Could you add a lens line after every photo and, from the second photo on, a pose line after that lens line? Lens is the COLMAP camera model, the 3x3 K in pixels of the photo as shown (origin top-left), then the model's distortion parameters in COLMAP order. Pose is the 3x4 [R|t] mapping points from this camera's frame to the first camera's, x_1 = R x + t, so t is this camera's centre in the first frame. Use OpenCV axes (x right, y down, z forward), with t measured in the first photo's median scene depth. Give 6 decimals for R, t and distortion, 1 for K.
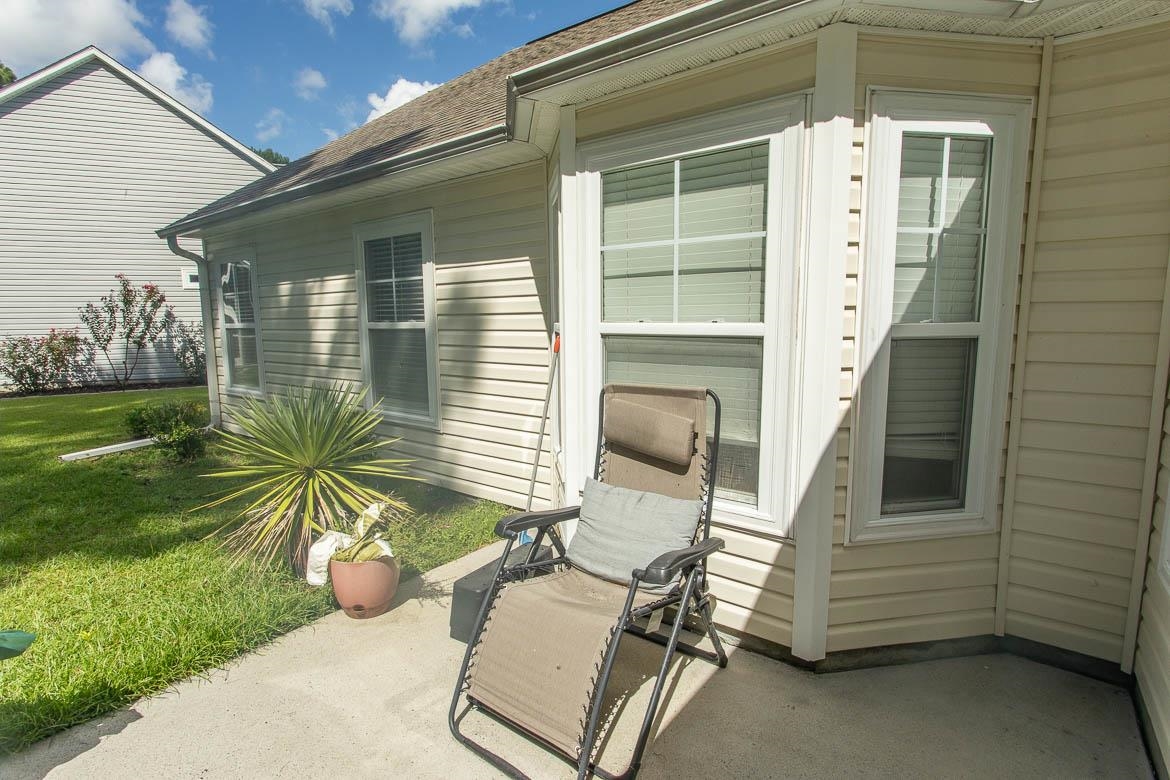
lens RADIAL K [[562.6, 0, 583.6], [0, 562.6, 388.8], [0, 0, 1]] dist [-0.014344, 0.007232]
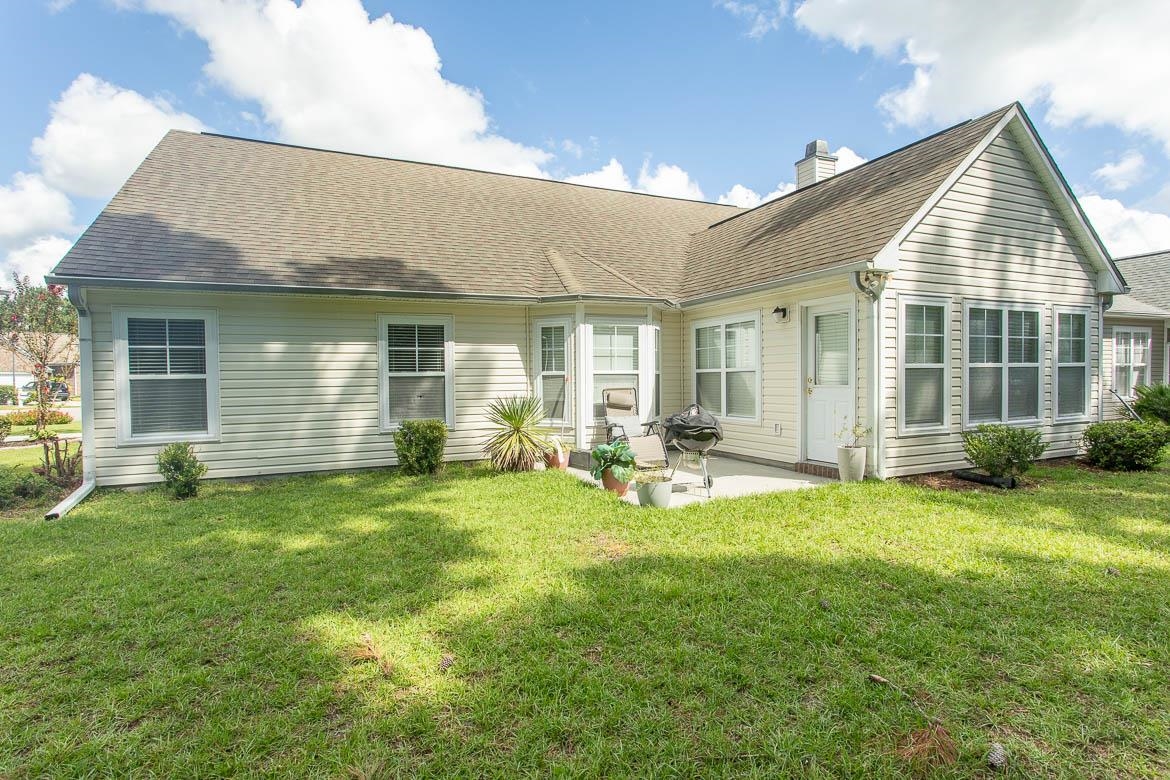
lens RADIAL K [[560.3, 0, 585.0], [0, 560.3, 390.0], [0, 0, 1]] dist [-0.013096, 0.006779]
pose [[0.492242, -0.014473, 0.870338, -2.772824], [0.118011, 0.991740, -0.050252, 0.146014], [-0.862422, 0.127446, 0.489884, -0.500227]]
